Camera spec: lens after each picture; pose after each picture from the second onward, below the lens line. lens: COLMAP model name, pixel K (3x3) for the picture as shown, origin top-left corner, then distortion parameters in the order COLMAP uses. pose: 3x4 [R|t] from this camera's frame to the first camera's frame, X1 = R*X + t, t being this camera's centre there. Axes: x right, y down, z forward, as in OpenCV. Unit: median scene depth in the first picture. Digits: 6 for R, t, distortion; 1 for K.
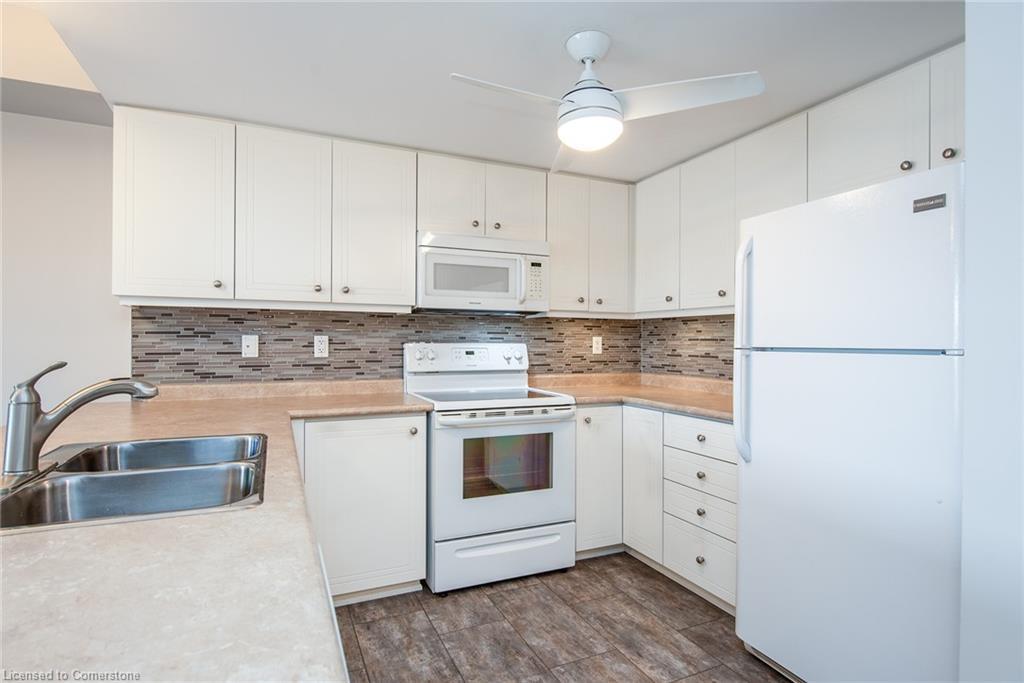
lens RADIAL K [[524.2, 0, 510.7], [0, 524.2, 342.5], [0, 0, 1]] dist [-0.004003, -0.000346]
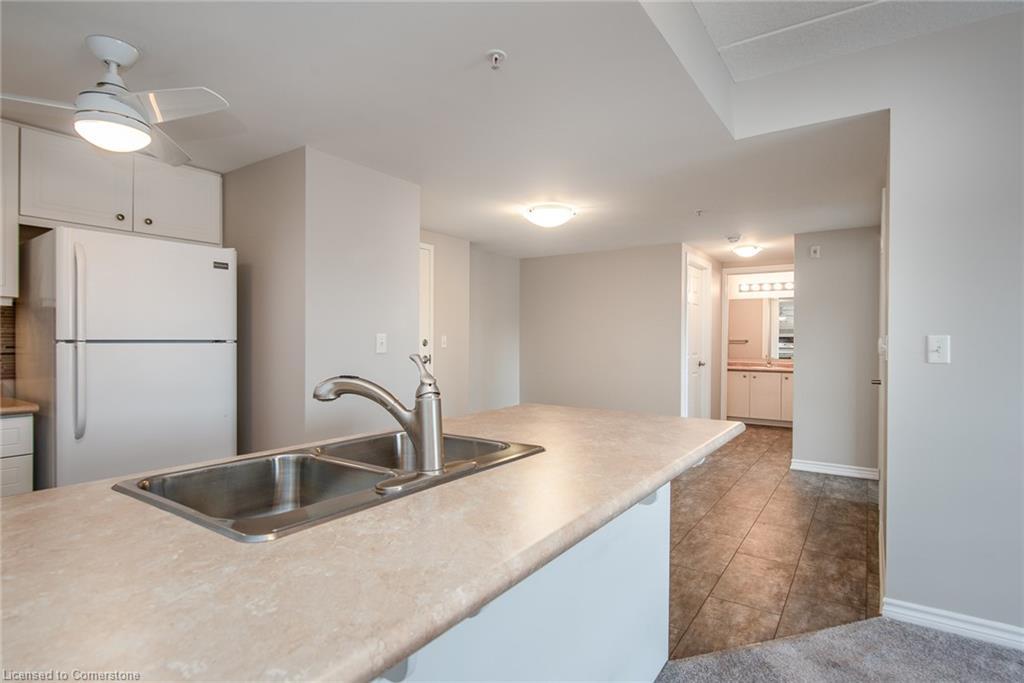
lens RADIAL K [[524.2, 0, 508.9], [0, 524.2, 343.3], [0, 0, 1]] dist [-0.004003, -0.000346]
pose [[-0.511399, -0.011290, 0.859269, -0.714786], [-0.004102, 0.999934, 0.010697, -0.000414], [-0.859334, 0.001946, -0.511412, 0.539965]]
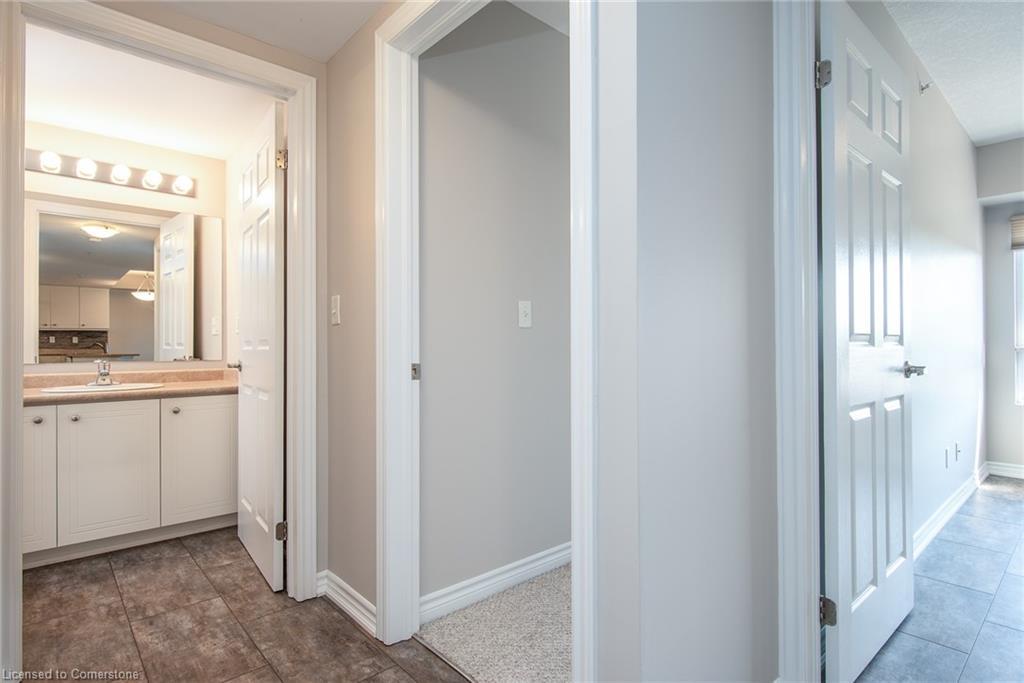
lens RADIAL K [[524.2, 0, 511.2], [0, 524.2, 343.9], [0, 0, 1]] dist [-0.004003, -0.000346]
pose [[-0.955650, -0.000041, -0.294504, 0.502179], [-0.000061, 1.000000, 0.000061, 0.068006], [0.294504, 0.000076, -0.955650, -0.852895]]
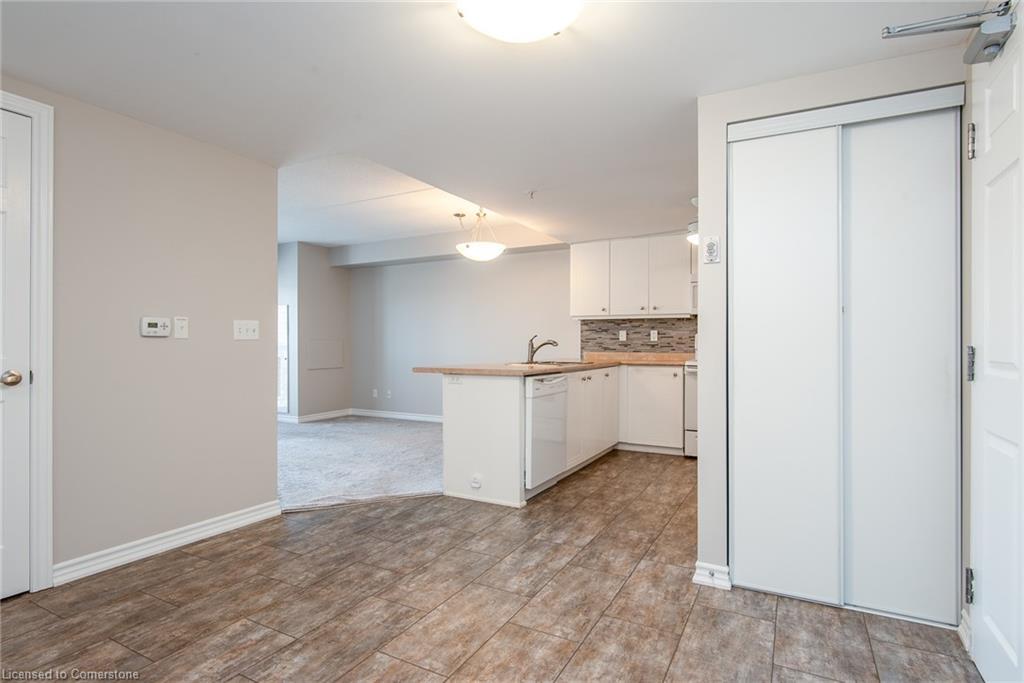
lens RADIAL K [[524.2, 0, 511.0], [0, 524.2, 340.4], [0, 0, 1]] dist [-0.004003, -0.000346]
pose [[0.597007, -0.007753, -0.802198, 0.944434], [-0.001050, 0.999945, -0.010446, 0.048421], [0.802235, 0.007079, 0.596966, -0.656434]]
